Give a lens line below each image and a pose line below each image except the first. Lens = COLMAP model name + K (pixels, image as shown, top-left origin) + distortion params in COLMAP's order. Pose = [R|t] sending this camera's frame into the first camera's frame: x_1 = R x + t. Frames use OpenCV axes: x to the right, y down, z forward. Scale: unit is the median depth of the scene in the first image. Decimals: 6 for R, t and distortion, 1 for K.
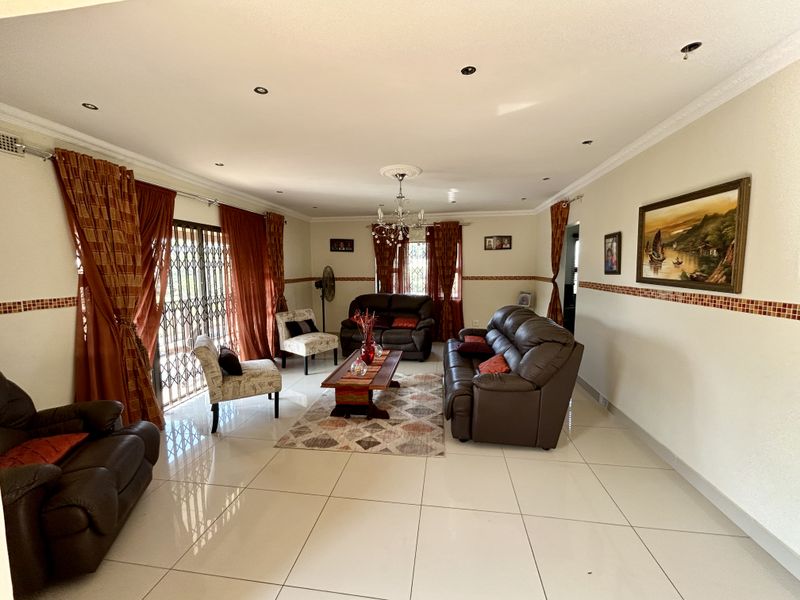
lens RADIAL K [[322.1, 0, 400.2], [0, 322.1, 297.2], [0, 0, 1]] dist [0.004182, 0.000089]
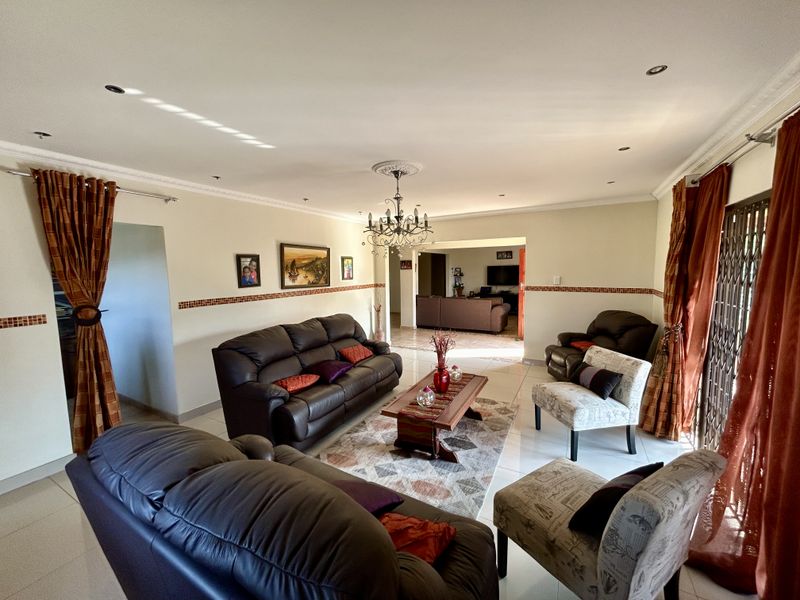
lens RADIAL K [[322.1, 0, 401.2], [0, 322.1, 302.1], [0, 0, 1]] dist [0.004182, 0.000089]
pose [[-0.941225, -0.013331, 0.337517, -0.422670], [0.053820, 0.980537, 0.188814, -0.294671], [-0.333465, 0.195882, -0.922188, 2.658321]]
